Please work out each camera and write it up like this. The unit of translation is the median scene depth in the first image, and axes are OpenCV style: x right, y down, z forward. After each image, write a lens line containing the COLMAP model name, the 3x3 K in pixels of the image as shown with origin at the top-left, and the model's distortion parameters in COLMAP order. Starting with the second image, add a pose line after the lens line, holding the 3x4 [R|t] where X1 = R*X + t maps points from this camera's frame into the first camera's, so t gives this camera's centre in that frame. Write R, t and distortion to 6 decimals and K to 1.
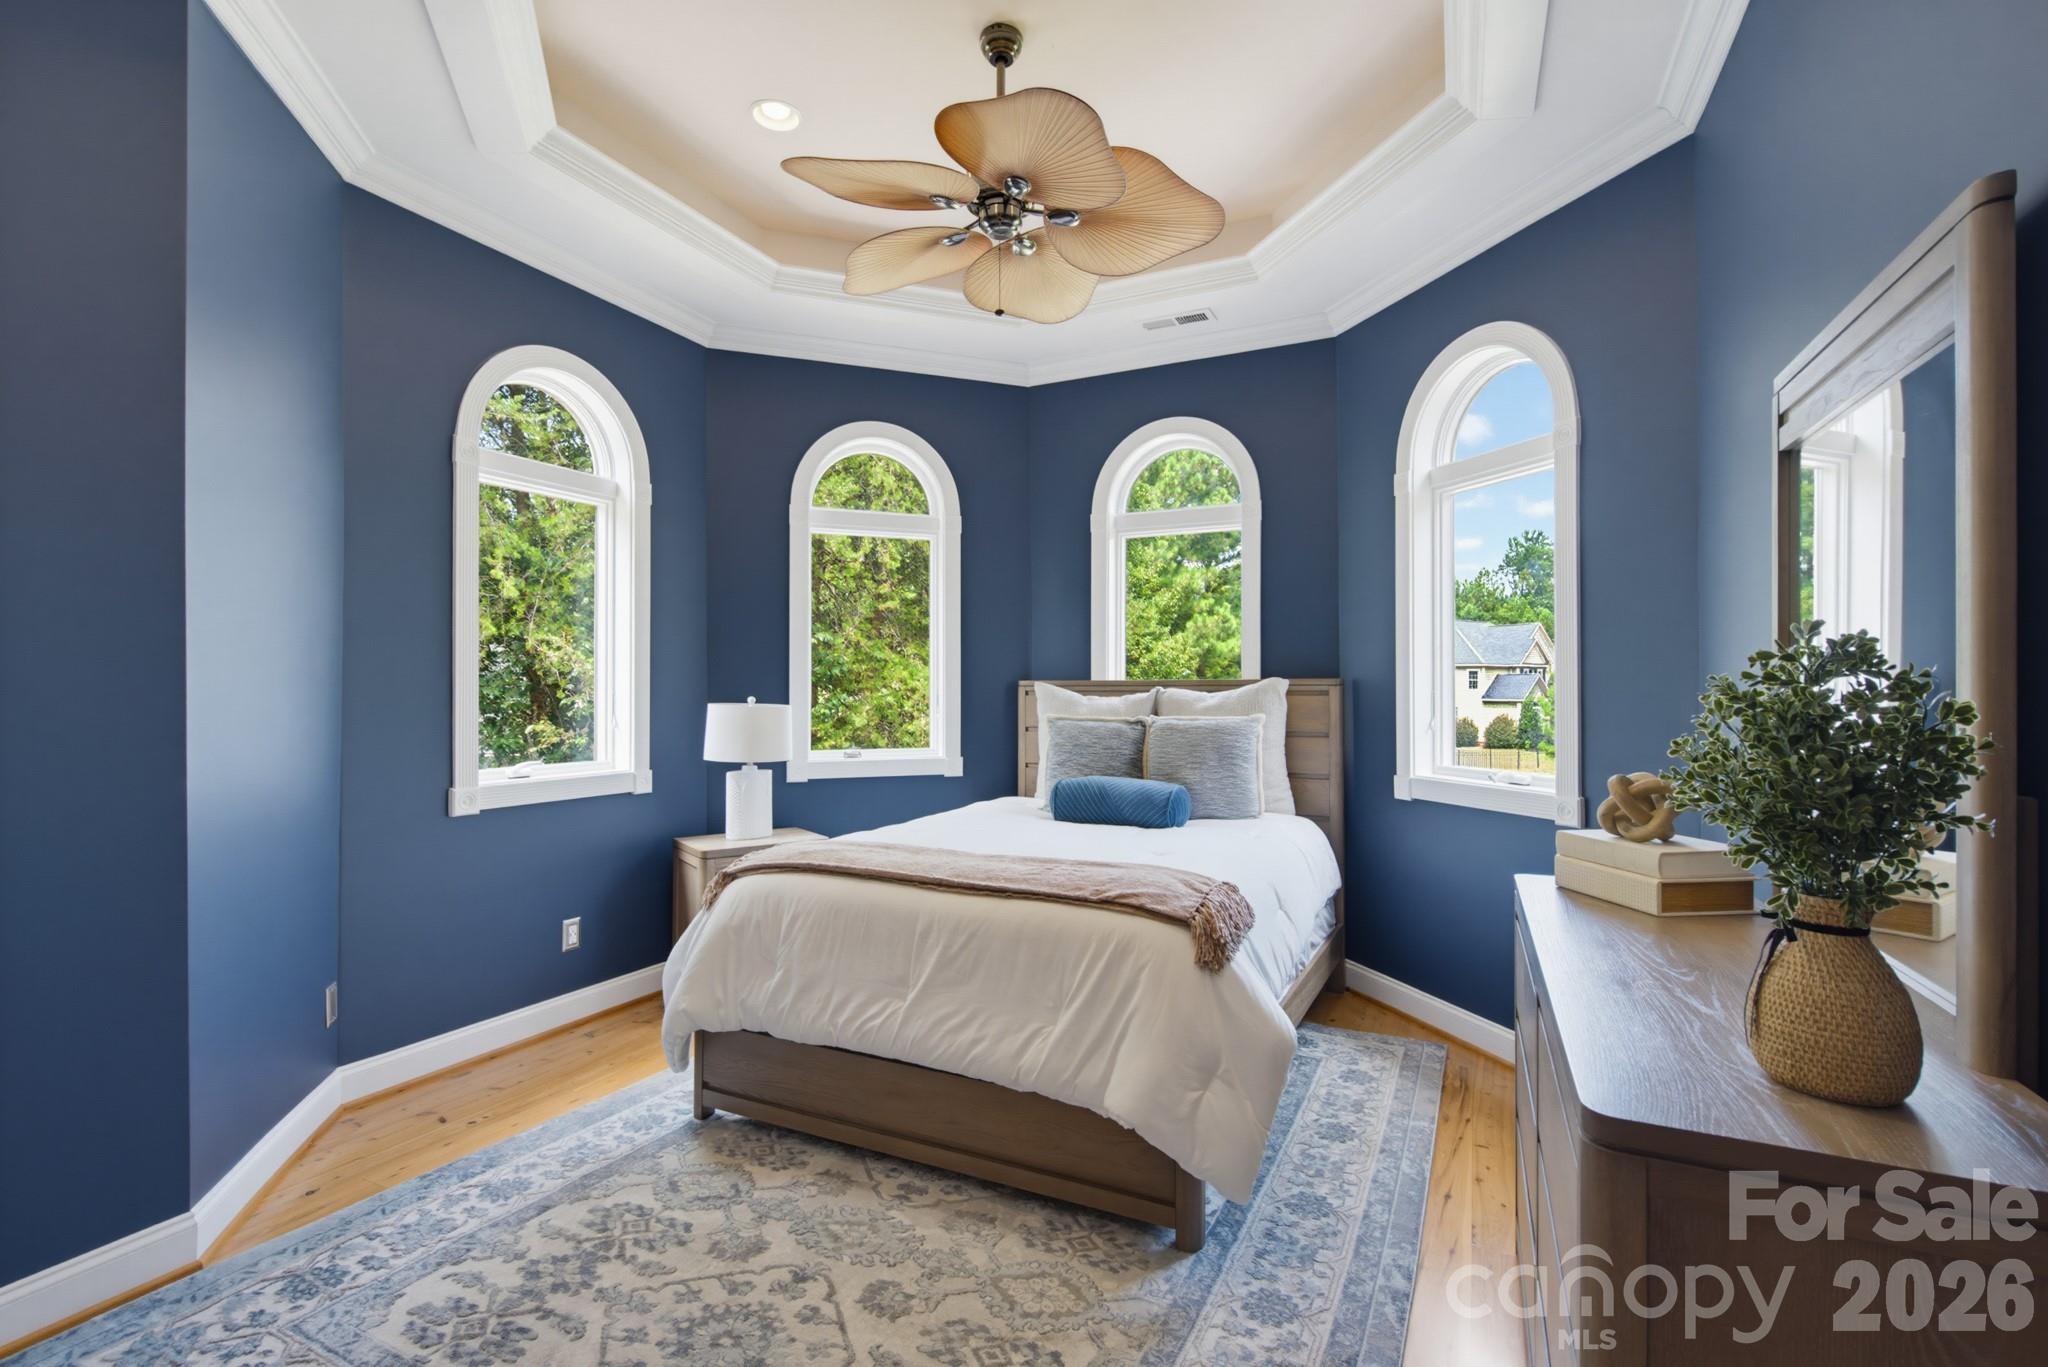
lens RADIAL K [[925.4, 0, 1024.0], [0, 925.4, 683.5], [0, 0, 1]] dist [0.001202, -0.000643]
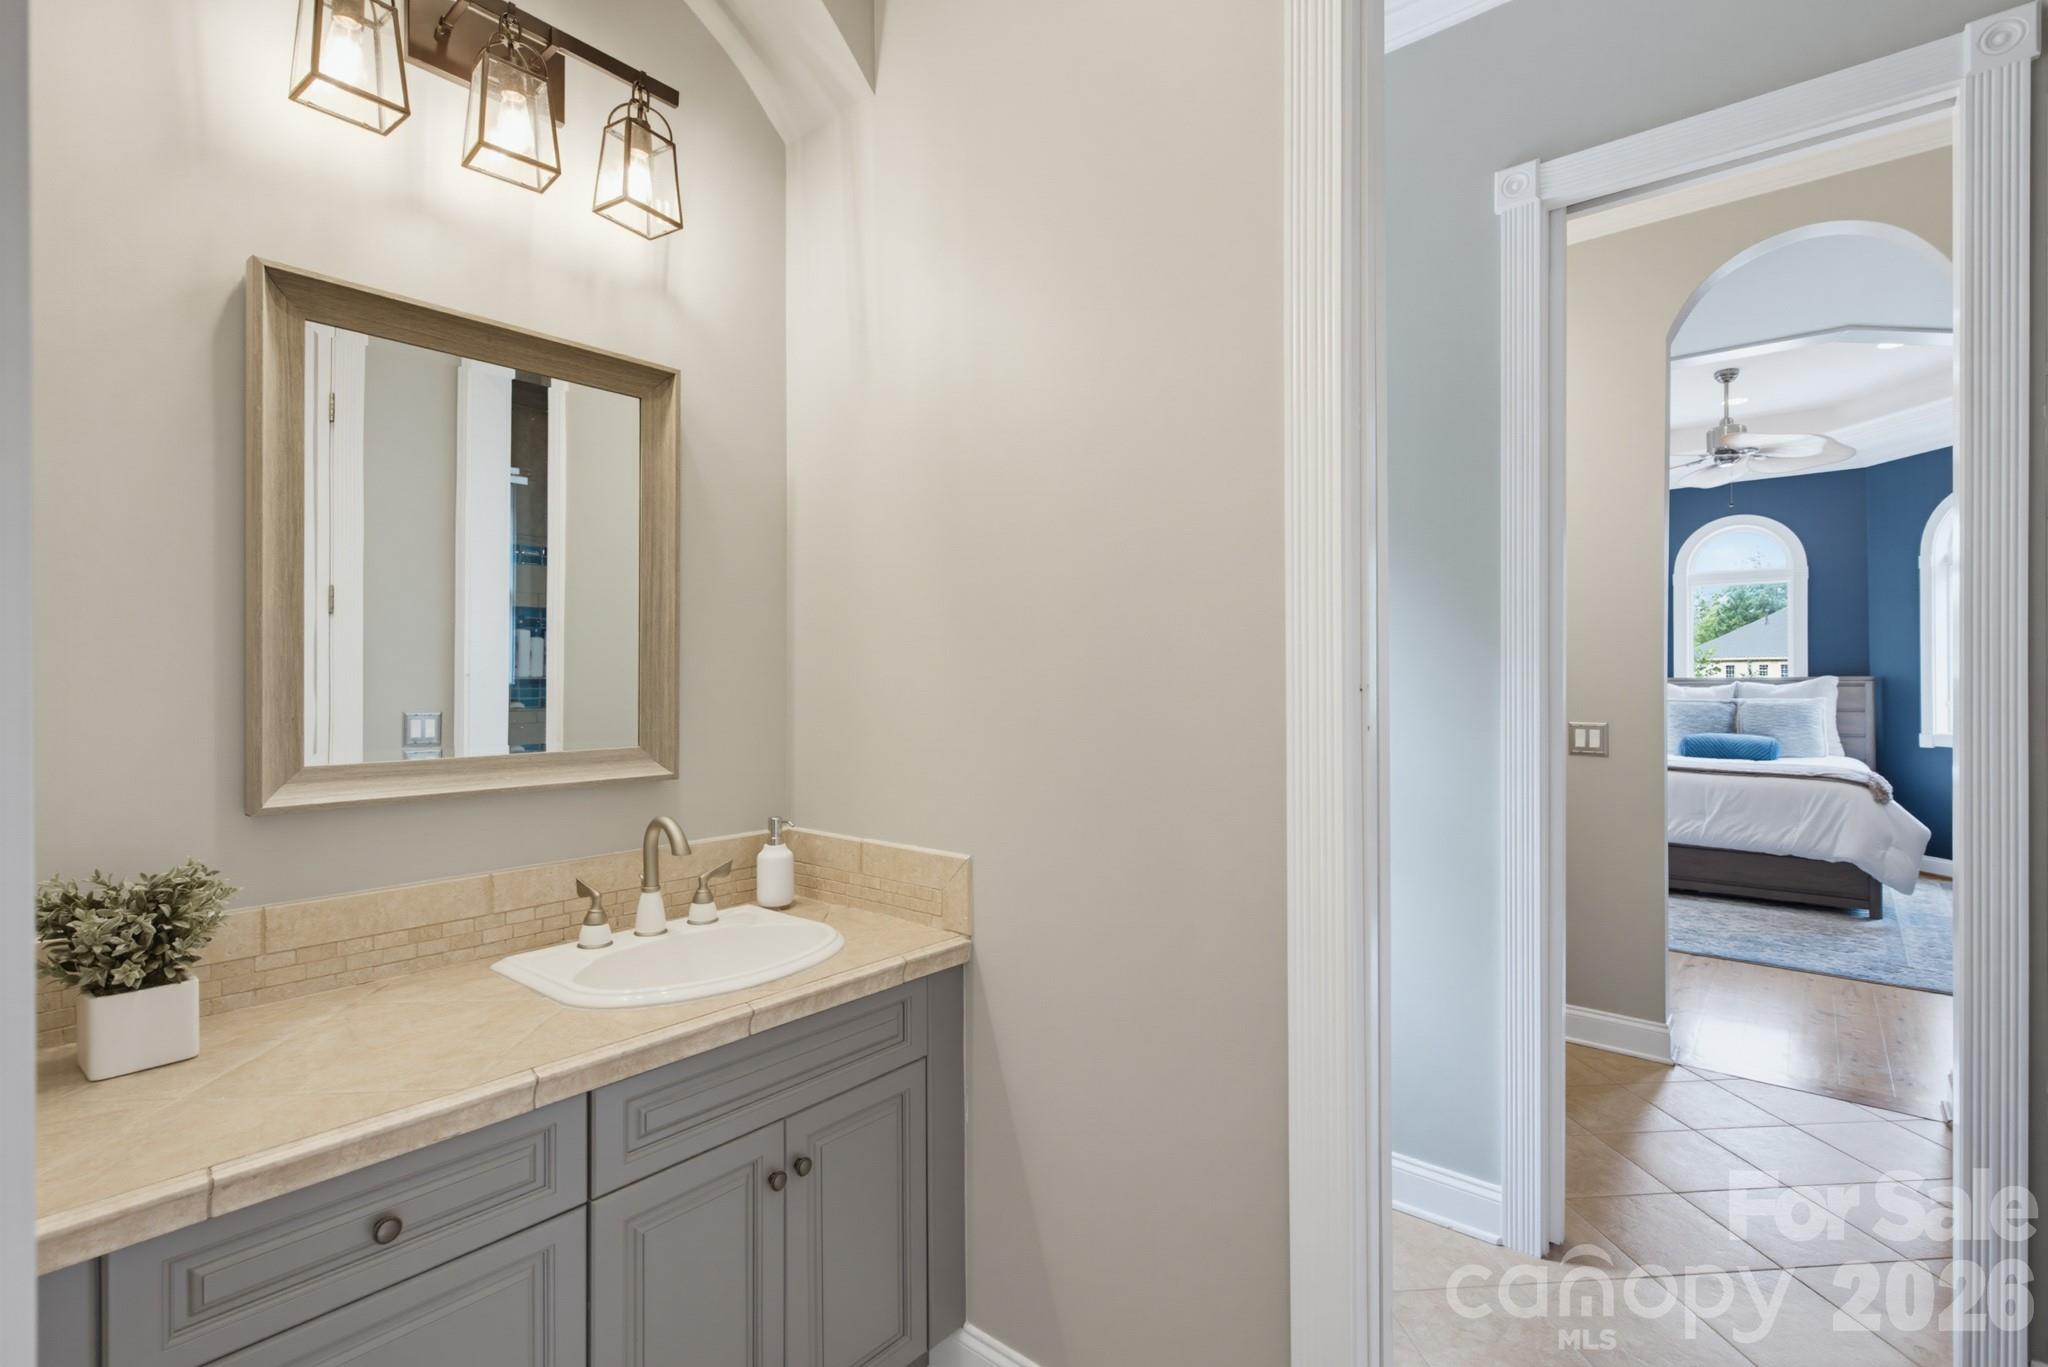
lens RADIAL K [[936.3, 0, 1029.8], [0, 936.3, 667.8], [0, 0, 1]] dist [0.001438, -0.001787]
pose [[0.969605, -0.001689, -0.244669, -0.743280], [0.000702, 0.999991, -0.004121, -0.015770], [0.244673, 0.003824, 0.969598, -1.039164]]
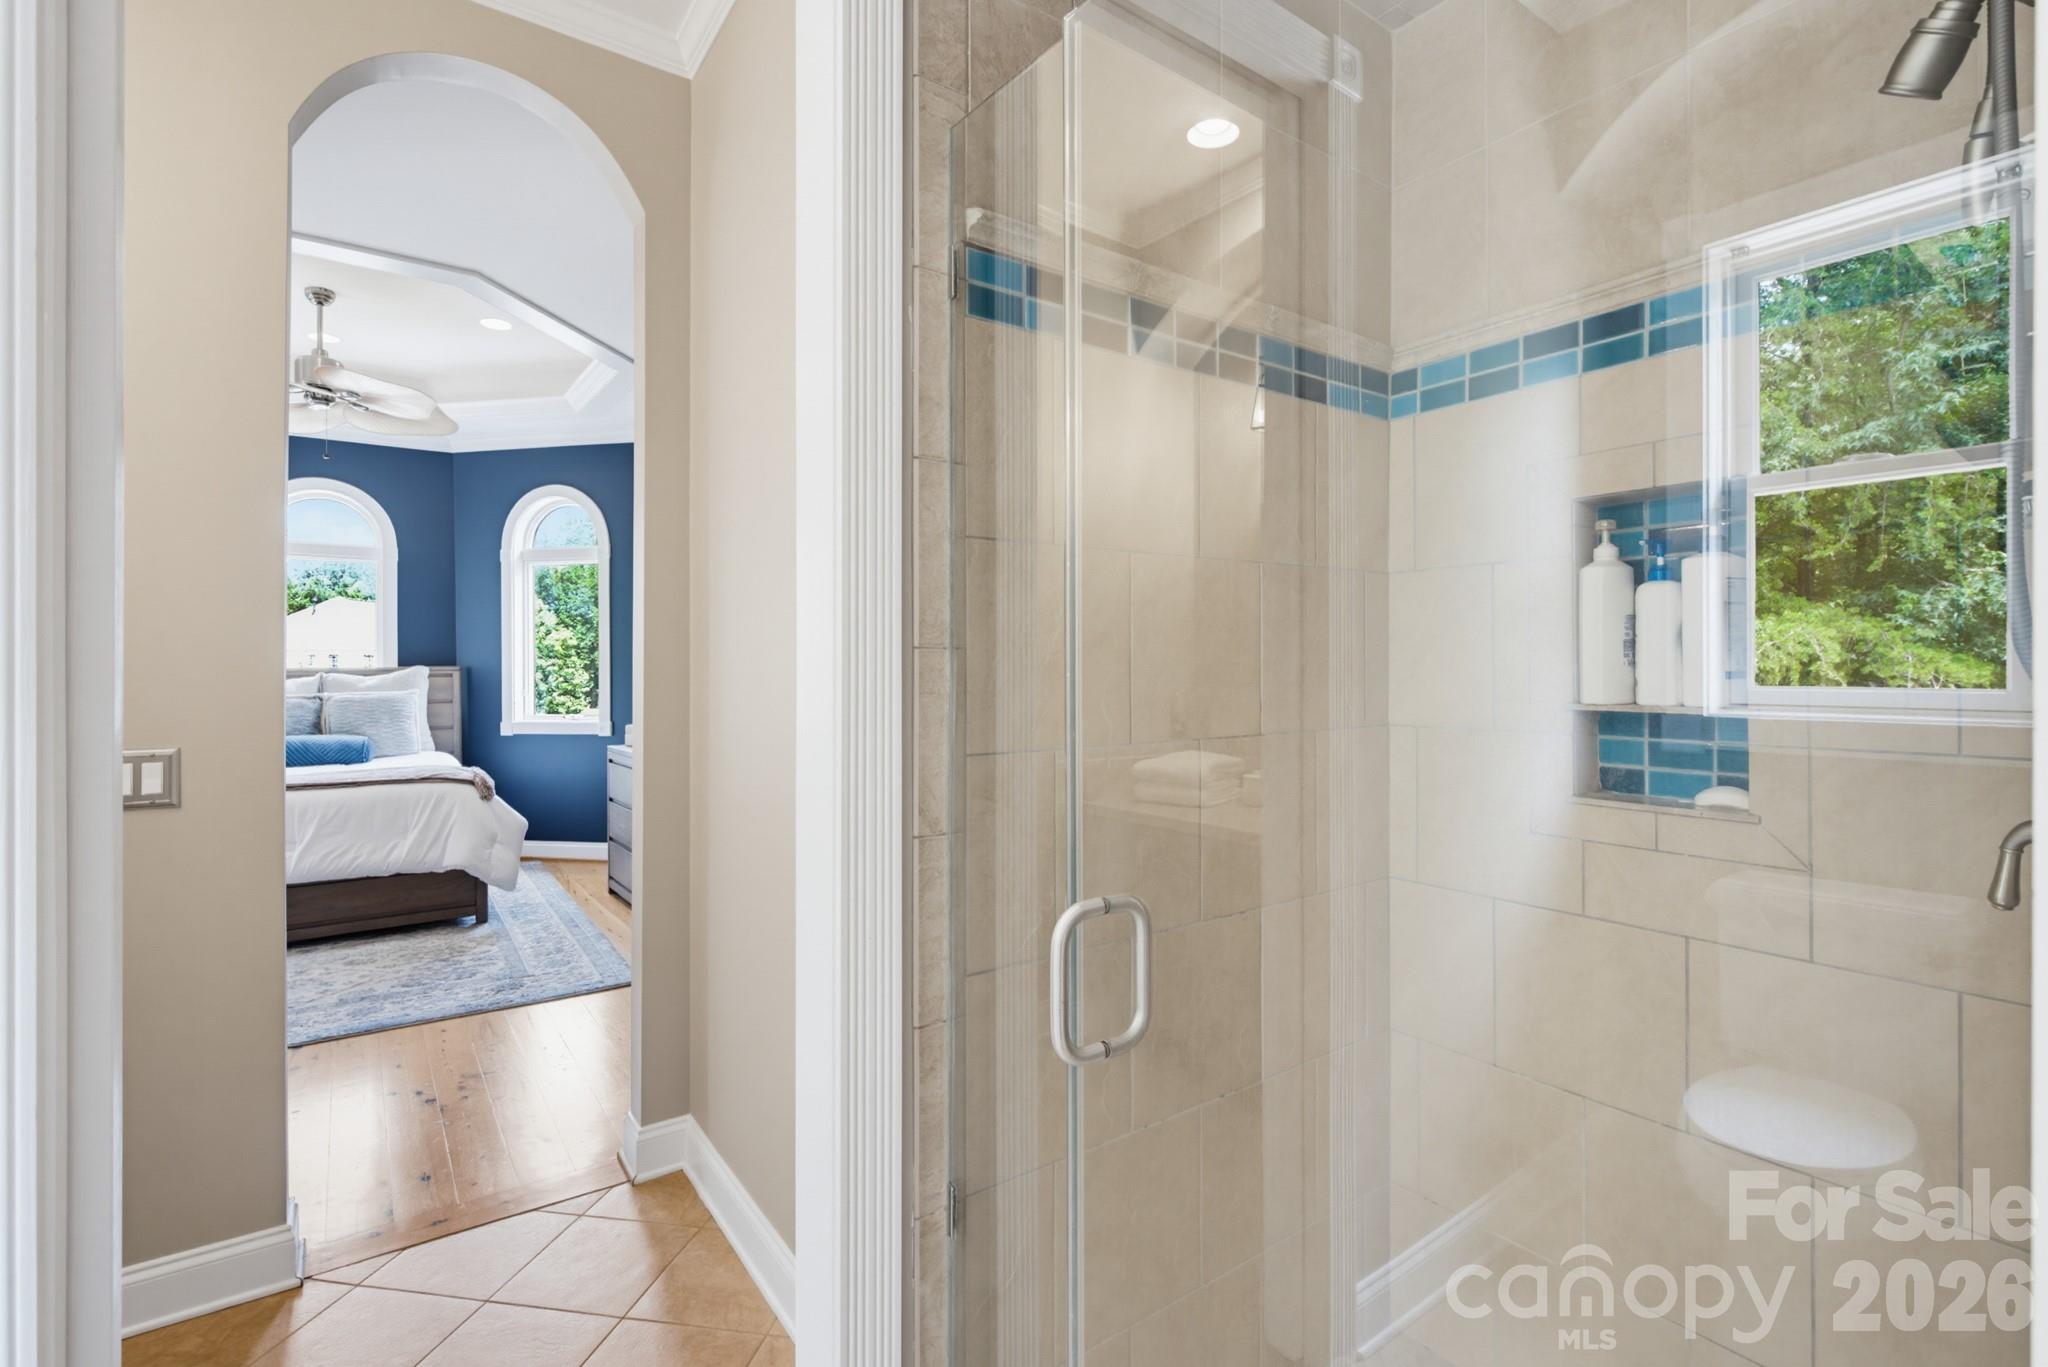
lens RADIAL K [[936.3, 0, 1029.8], [0, 936.3, 667.8], [0, 0, 1]] dist [0.001438, -0.001787]
pose [[0.475947, -0.003836, 0.879466, -0.658121], [-0.002113, 0.999983, 0.005506, -0.014948], [-0.879471, -0.004479, 0.475931, -0.697052]]
